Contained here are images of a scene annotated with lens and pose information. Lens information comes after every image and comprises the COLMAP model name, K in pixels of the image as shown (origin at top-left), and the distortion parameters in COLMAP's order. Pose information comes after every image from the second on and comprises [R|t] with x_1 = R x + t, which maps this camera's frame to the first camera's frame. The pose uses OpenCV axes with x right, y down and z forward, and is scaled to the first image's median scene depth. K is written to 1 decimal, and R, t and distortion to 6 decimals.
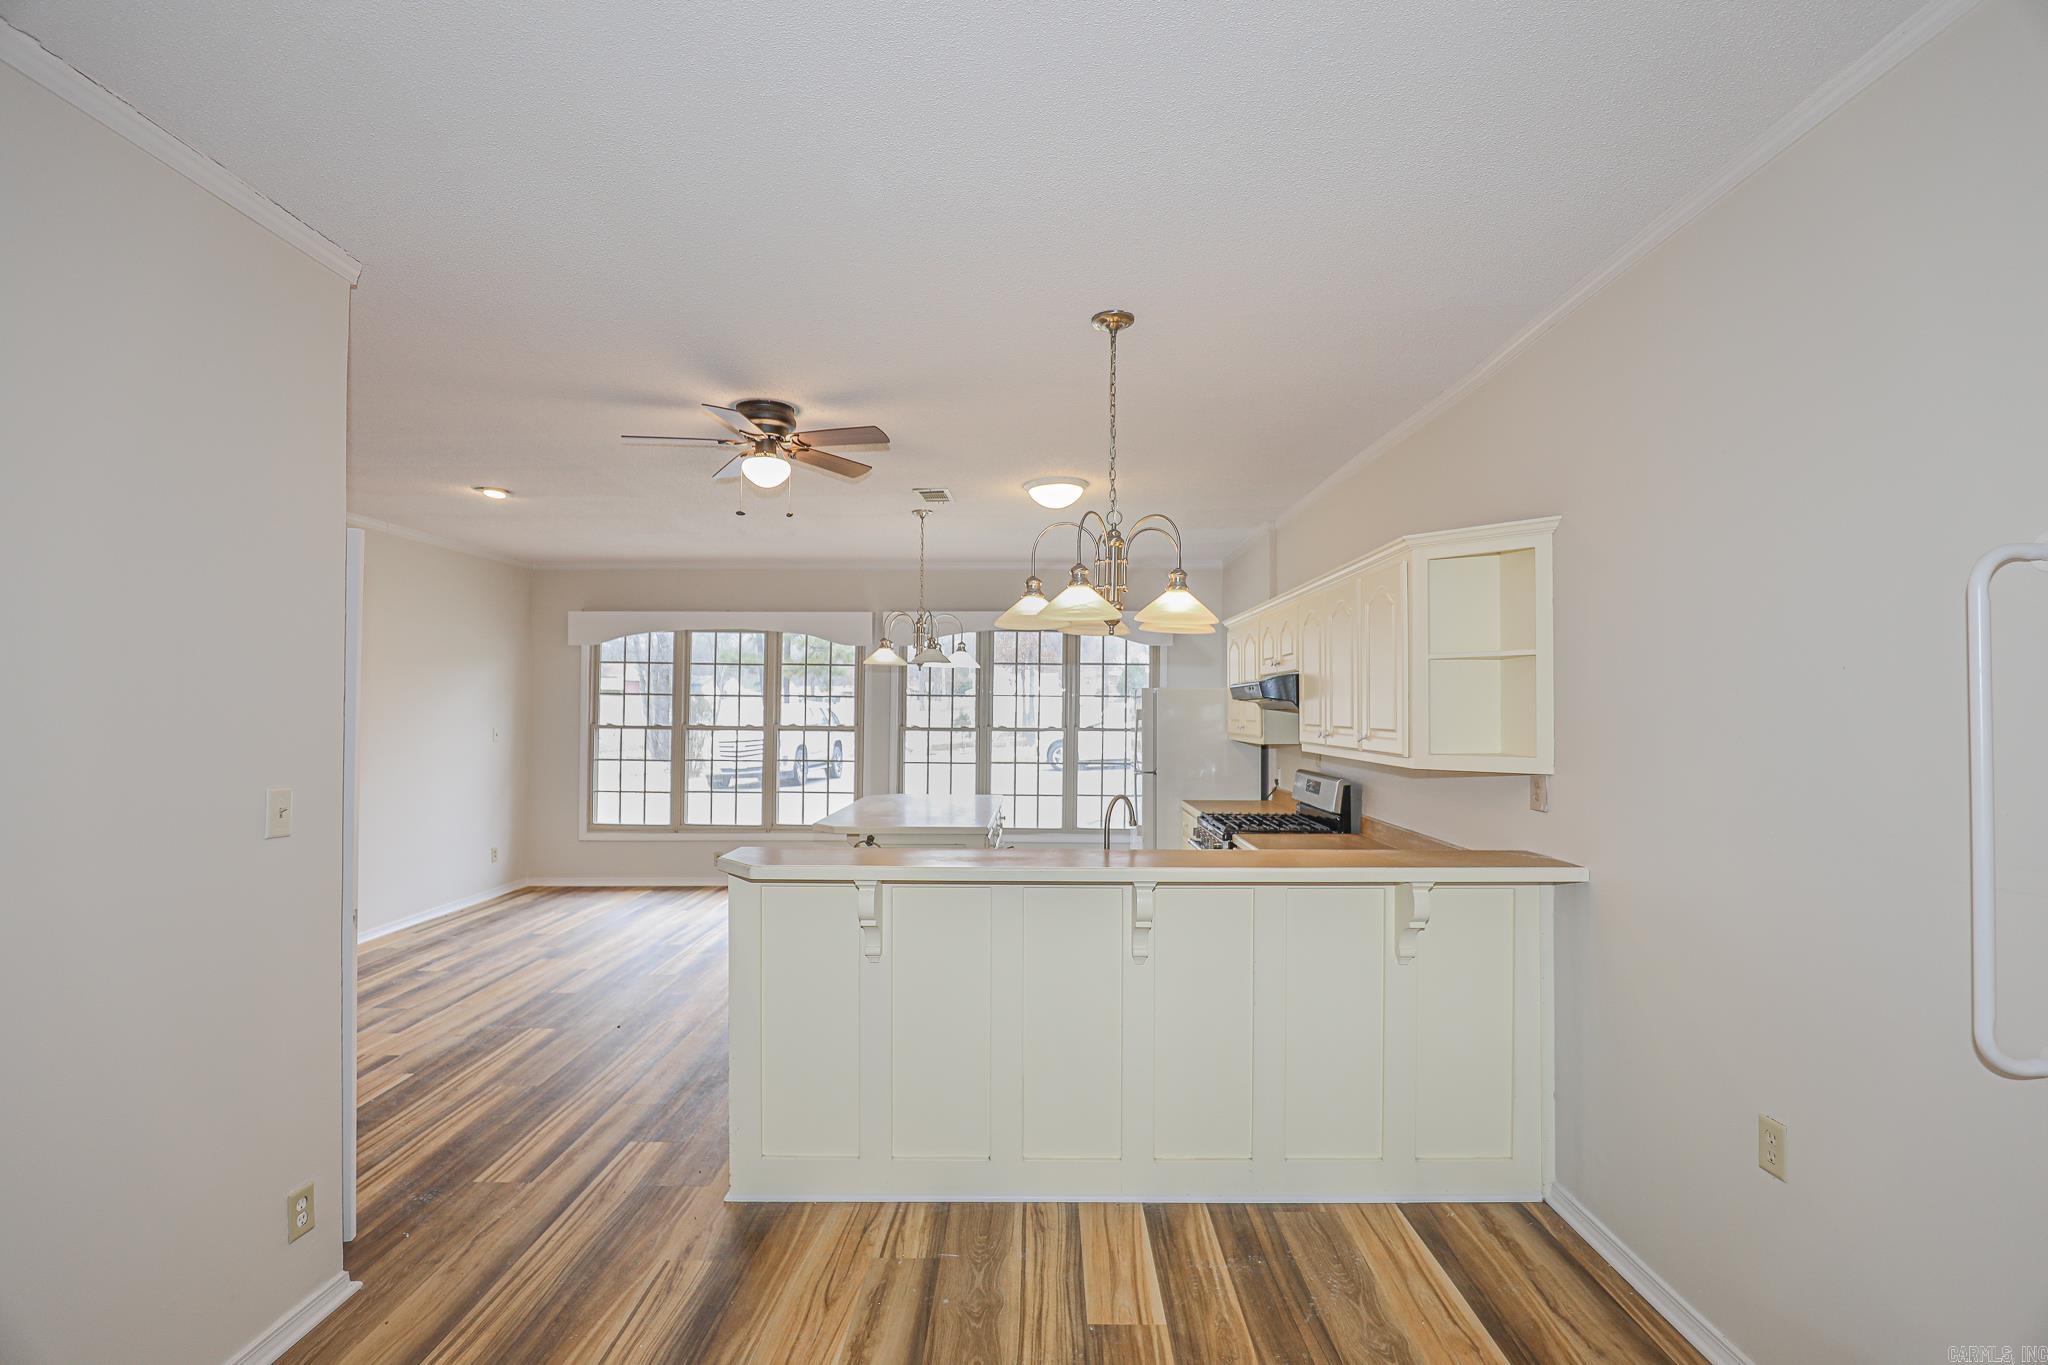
lens RADIAL K [[955.0, 0, 1031.9], [0, 955.0, 687.4], [0, 0, 1]] dist [-0.022250, 0.004055]
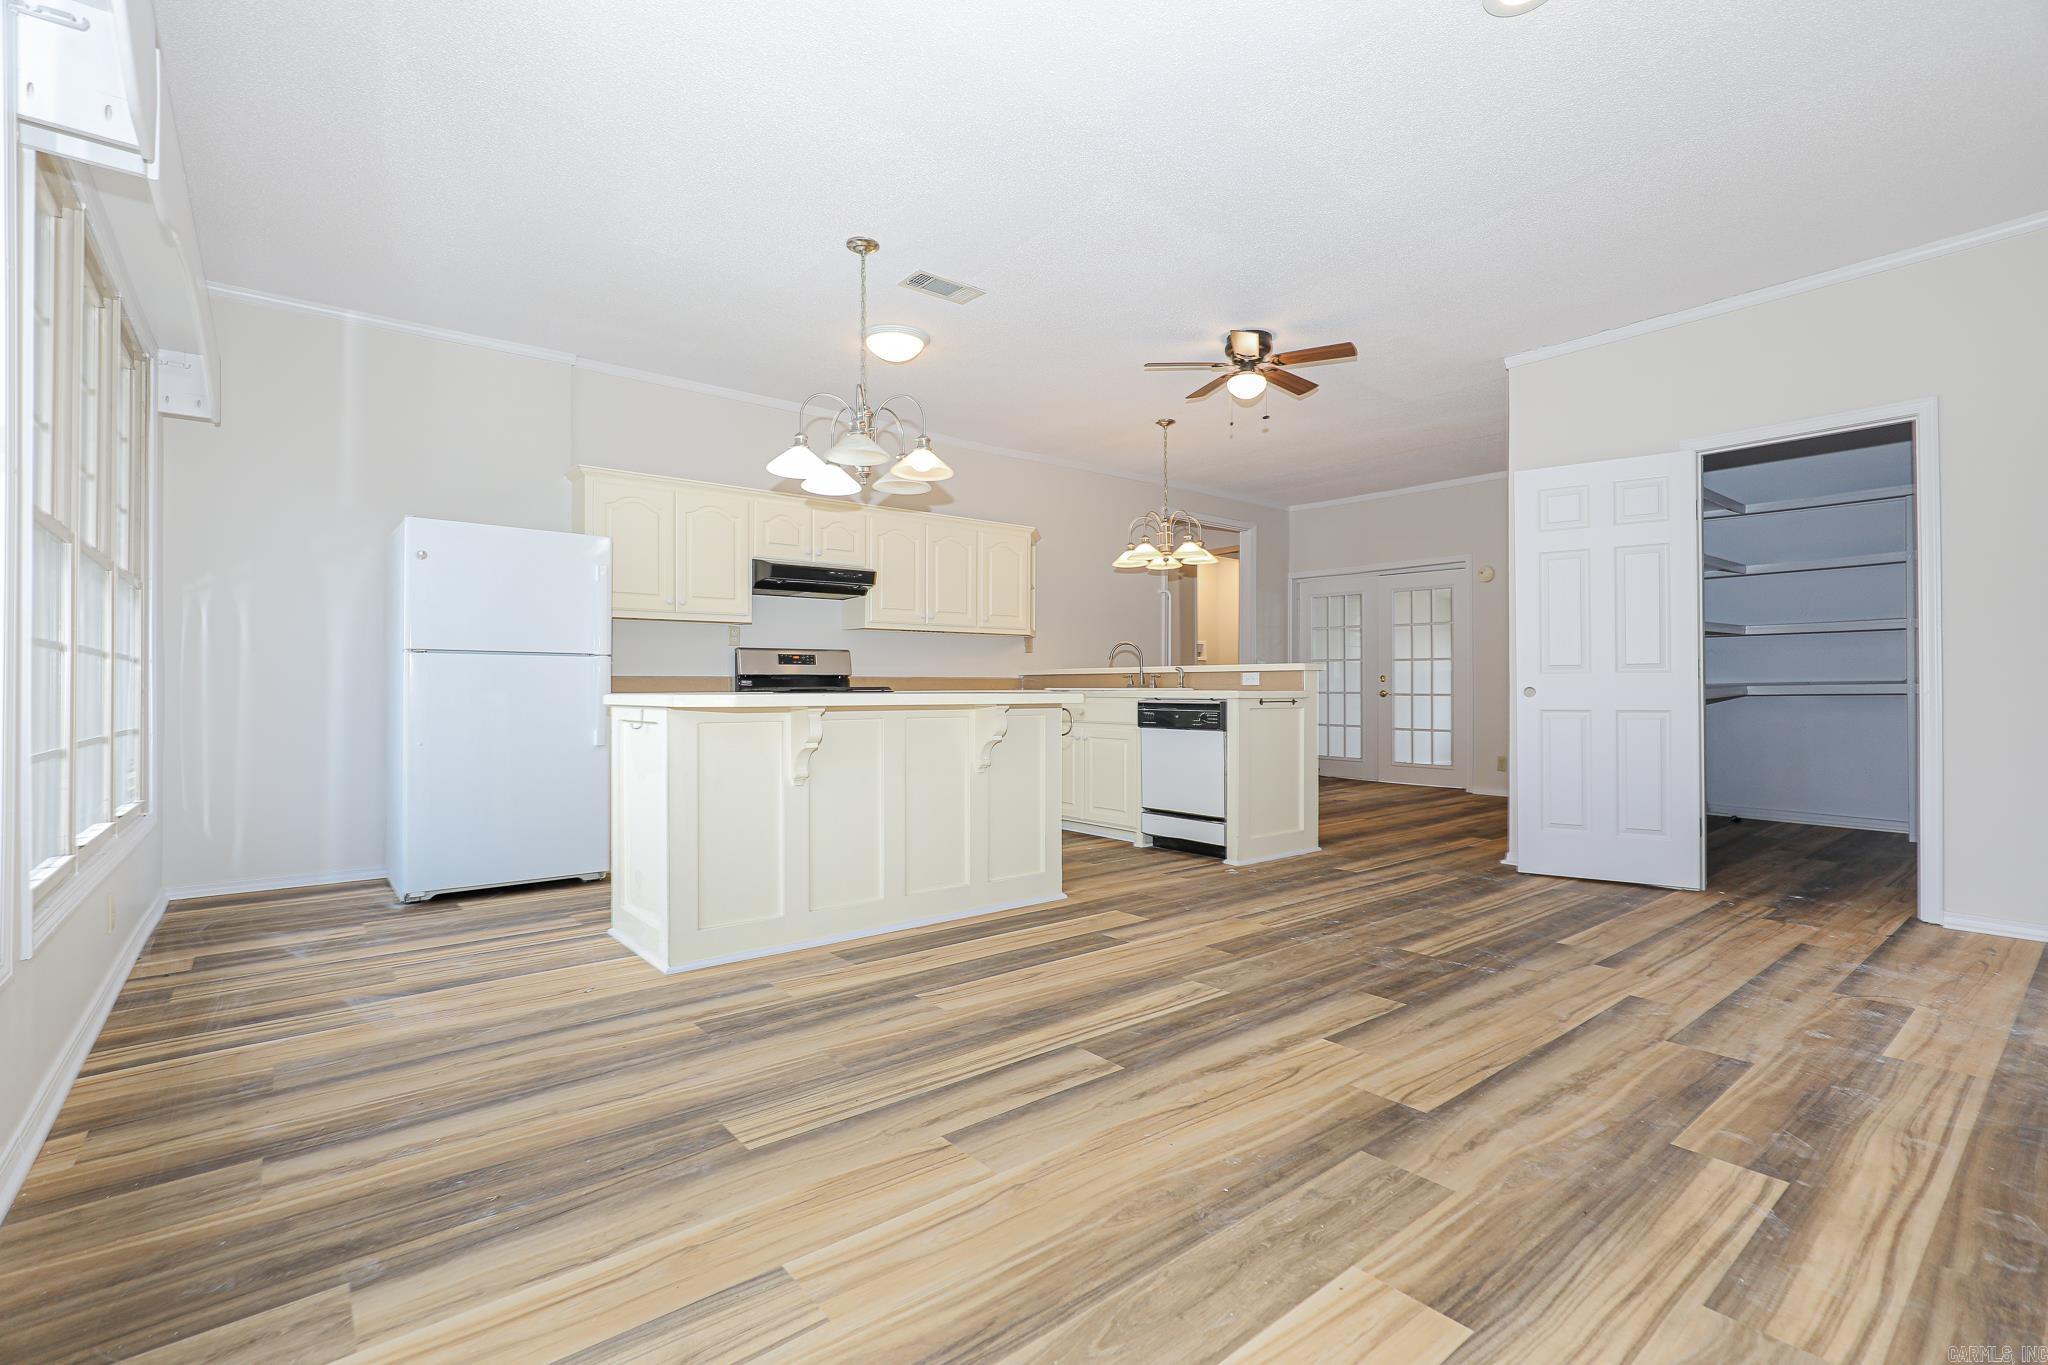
lens RADIAL K [[955.0, 0, 1031.6], [0, 955.0, 684.6], [0, 0, 1]] dist [-0.022250, 0.004055]
pose [[-0.656376, -0.004113, 0.754423, -1.260282], [-0.023044, 0.999628, -0.014599, 0.239787], [-0.754082, -0.026968, -0.656227, 2.469409]]
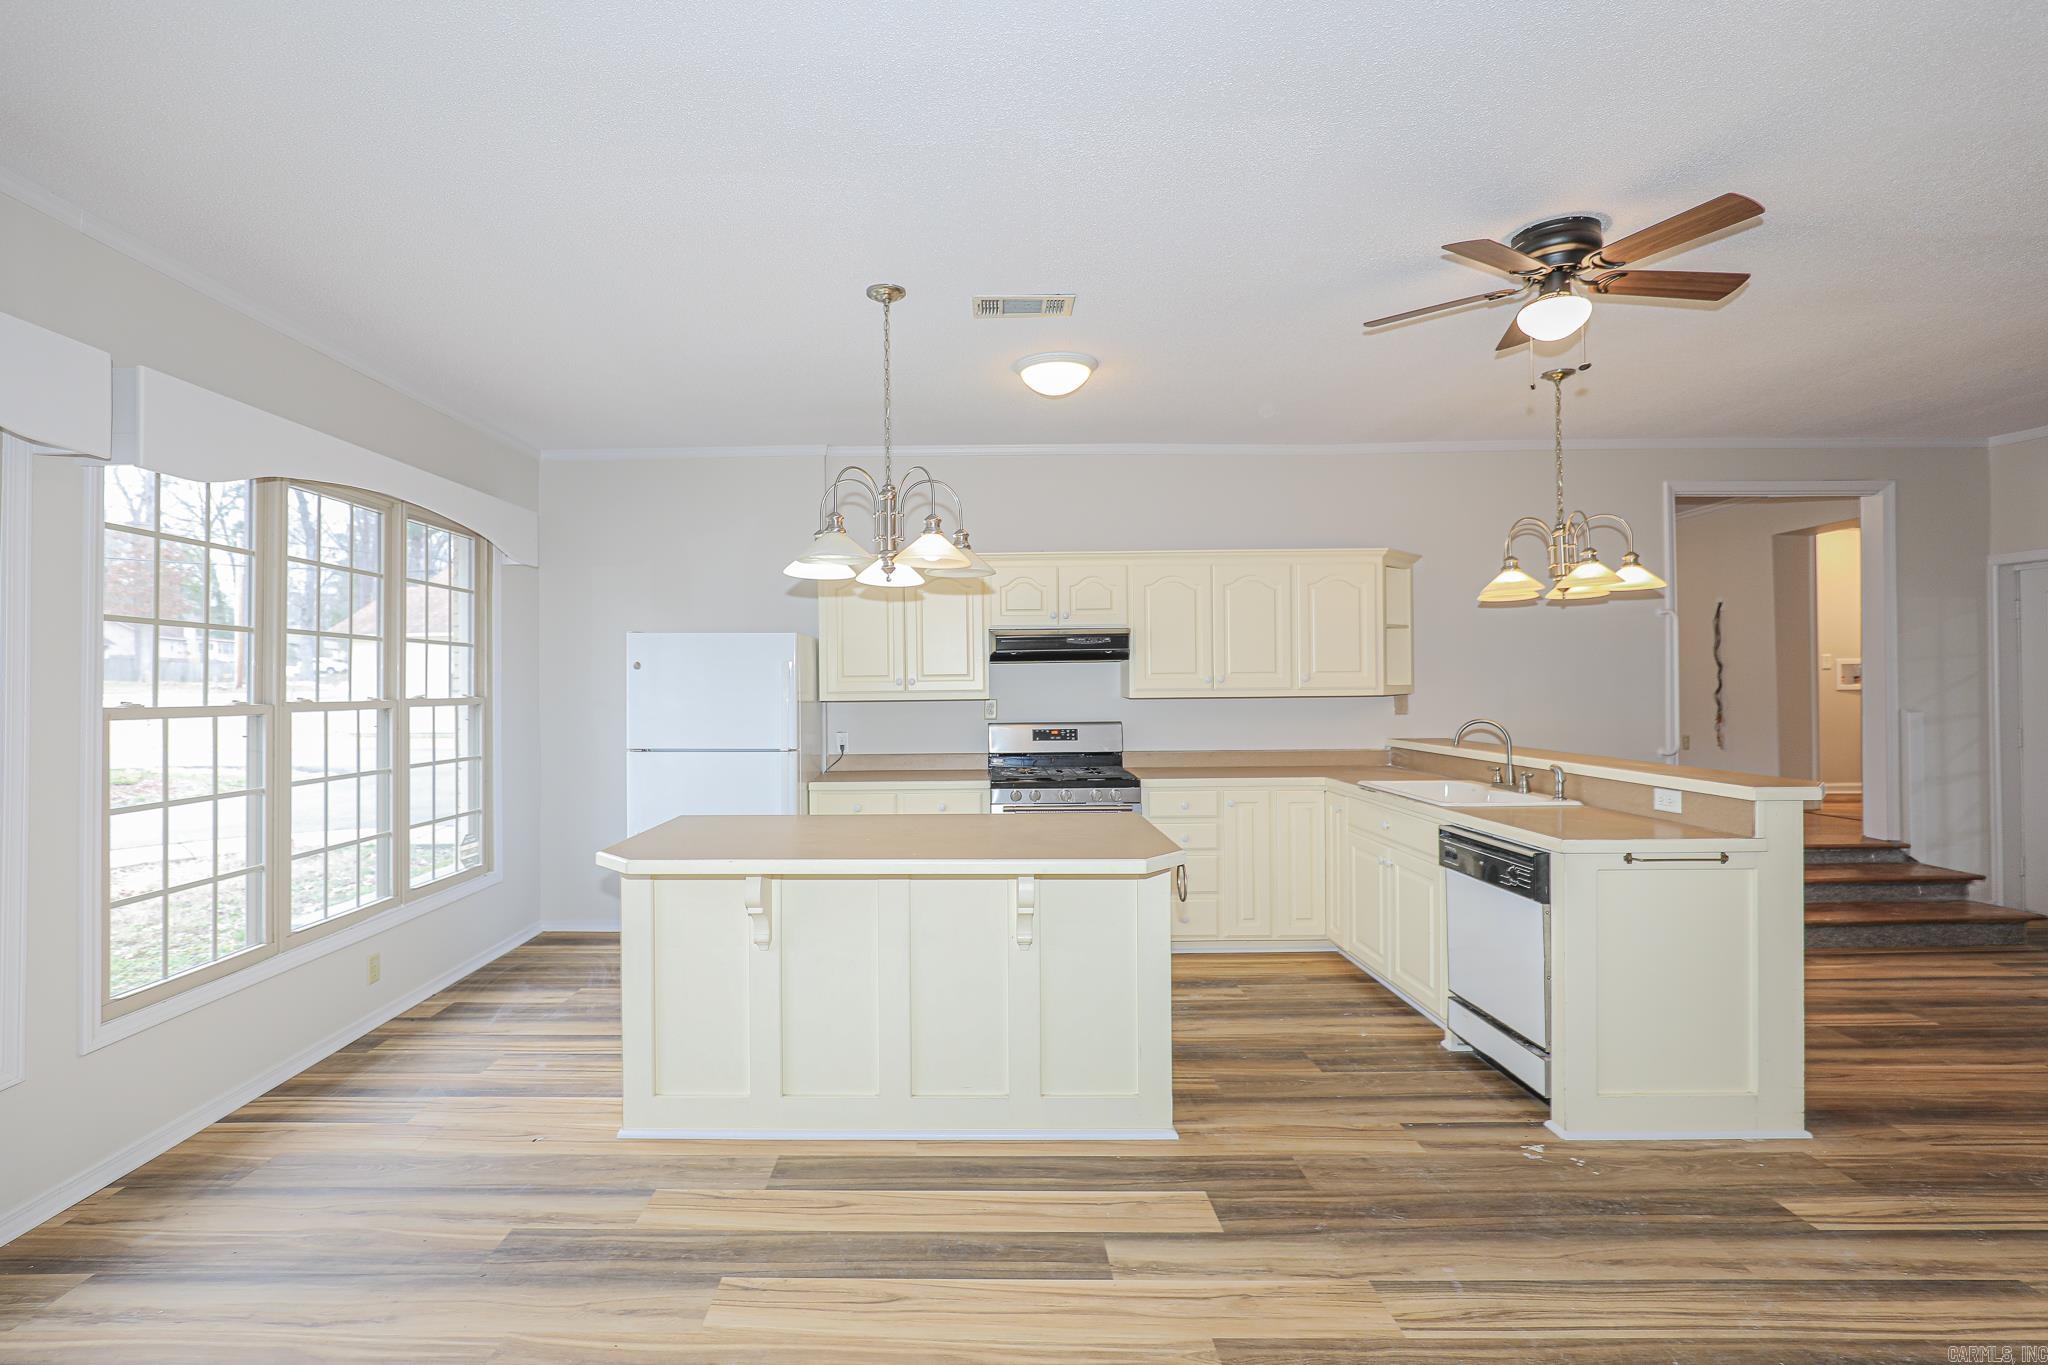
lens RADIAL K [[955.0, 0, 916.5], [0, 955.0, 679.8], [0, 0, 1]] dist [-0.022250, 0.004055]
pose [[0.005867, -0.001733, 0.999981, -1.210237], [-0.014288, 0.999896, 0.001817, 0.070298], [-0.999881, -0.014299, 0.005842, 1.792581]]
